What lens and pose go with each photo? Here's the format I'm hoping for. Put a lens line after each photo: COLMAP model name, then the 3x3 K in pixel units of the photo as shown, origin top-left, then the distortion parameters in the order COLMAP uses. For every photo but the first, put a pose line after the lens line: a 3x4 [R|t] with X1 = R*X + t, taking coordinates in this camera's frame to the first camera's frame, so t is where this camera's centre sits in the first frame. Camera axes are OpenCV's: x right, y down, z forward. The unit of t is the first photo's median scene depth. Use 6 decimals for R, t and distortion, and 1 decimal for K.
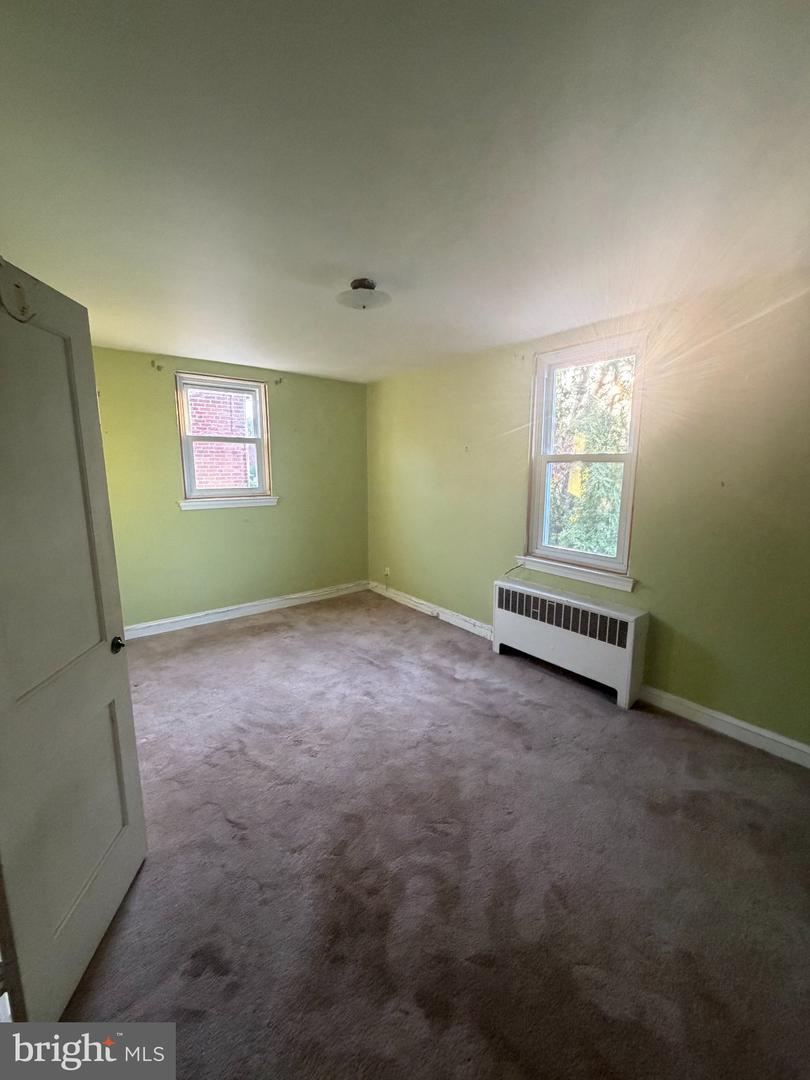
lens RADIAL K [[431.9, 0, 403.9], [0, 431.9, 536.0], [0, 0, 1]] dist [-0.000713, 0.000296]
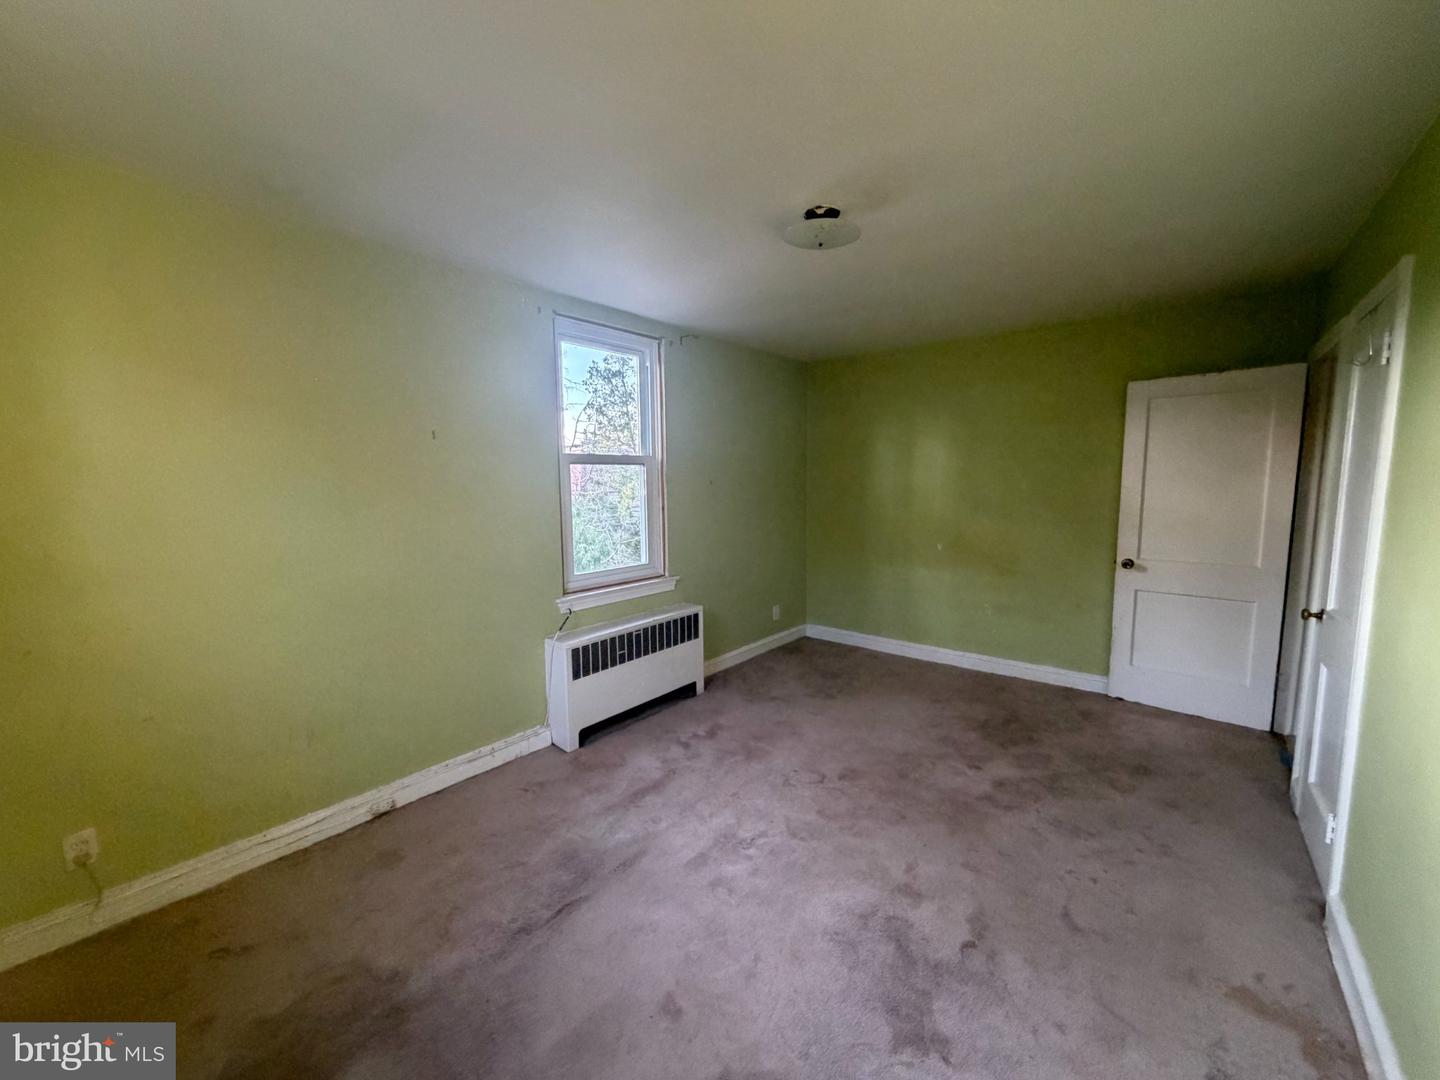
lens RADIAL K [[575.9, 0, 714.5], [0, 575.9, 540.4], [0, 0, 1]] dist [-0.000713, 0.000296]
pose [[-0.208749, -0.105932, 0.972215, -0.707809], [0.170271, 0.974996, 0.142795, -0.141997], [-0.963033, 0.195348, -0.185492, 0.974968]]
